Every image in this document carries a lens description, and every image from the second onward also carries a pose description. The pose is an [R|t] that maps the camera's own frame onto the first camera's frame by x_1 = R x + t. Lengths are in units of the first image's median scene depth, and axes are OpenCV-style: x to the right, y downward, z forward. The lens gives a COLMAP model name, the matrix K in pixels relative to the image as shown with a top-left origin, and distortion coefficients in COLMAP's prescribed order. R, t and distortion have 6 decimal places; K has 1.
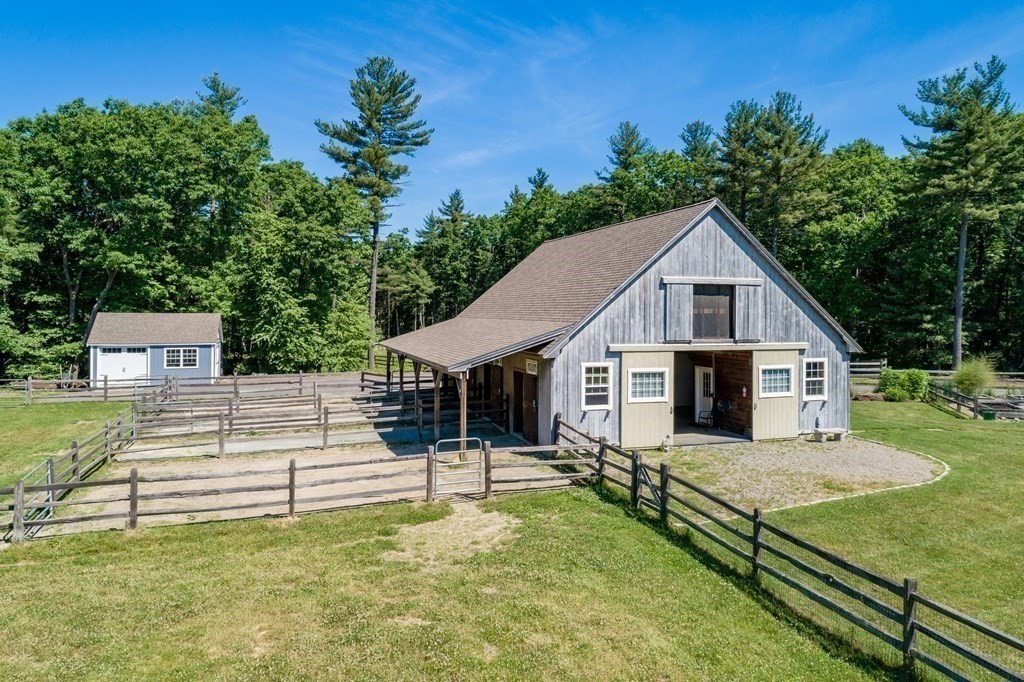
lens RADIAL K [[705.0, 0, 541.4], [0, 705.0, 337.3], [0, 0, 1]] dist [-0.001908, -0.001506]
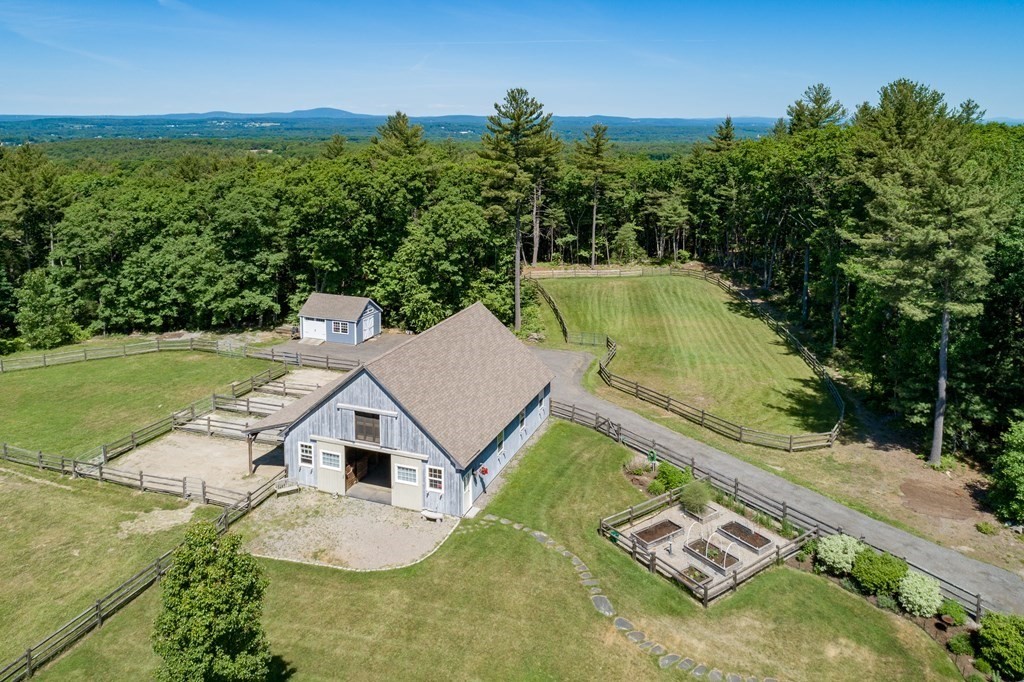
lens RADIAL K [[752.7, 0, 517.1], [0, 752.7, 220.4], [0, 0, 1]] dist [0.003372, -0.002474]
pose [[0.770913, 0.085005, -0.631243, 1.572433], [-0.037169, 0.995369, 0.088646, -0.684815], [0.635855, -0.044876, 0.770502, -0.154357]]
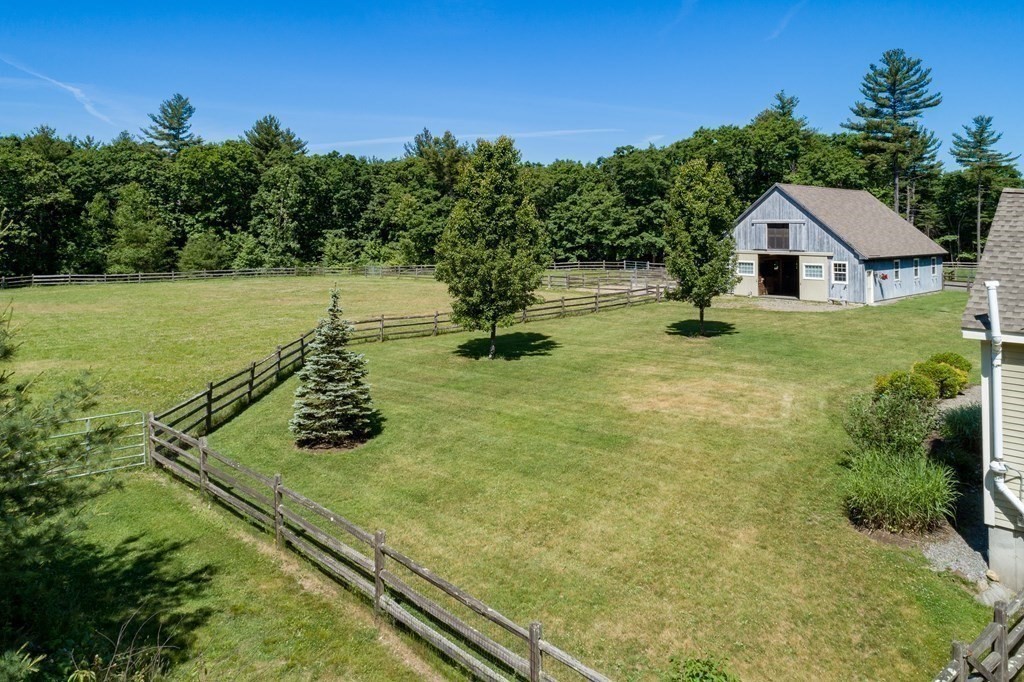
lens RADIAL K [[752.7, 0, 517.1], [0, 752.7, 220.4], [0, 0, 1]] dist [0.003372, -0.002474]
pose [[0.427031, -0.011288, -0.904166, 1.872725], [-0.036619, 0.998886, -0.029765, 0.011891], [0.903495, 0.045821, 0.426142, -0.647983]]
